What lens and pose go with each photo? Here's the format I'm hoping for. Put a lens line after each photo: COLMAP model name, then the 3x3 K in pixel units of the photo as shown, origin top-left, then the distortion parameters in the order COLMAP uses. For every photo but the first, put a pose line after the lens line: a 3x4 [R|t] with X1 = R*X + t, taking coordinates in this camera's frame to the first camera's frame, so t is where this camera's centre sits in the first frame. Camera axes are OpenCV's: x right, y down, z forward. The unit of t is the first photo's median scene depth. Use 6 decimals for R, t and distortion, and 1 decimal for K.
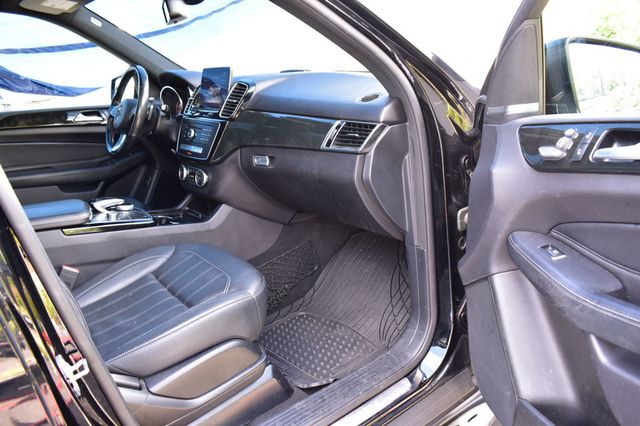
lens RADIAL K [[498.5, 0, 320.0], [0, 498.5, 213.0], [0, 0, 1]] dist [-0.098002, 0.012703]
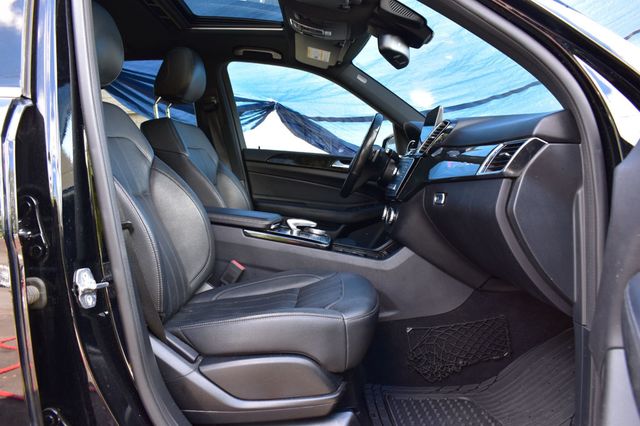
lens RADIAL K [[495.8, 0, 317.4], [0, 495.8, 201.0], [0, 0, 1]] dist [-0.101505, 0.006905]
pose [[0.763902, 0.112720, -0.635412, 0.265007], [-0.262212, 0.953899, -0.146018, 0.081199], [0.589659, 0.278156, 0.758242, 0.198388]]
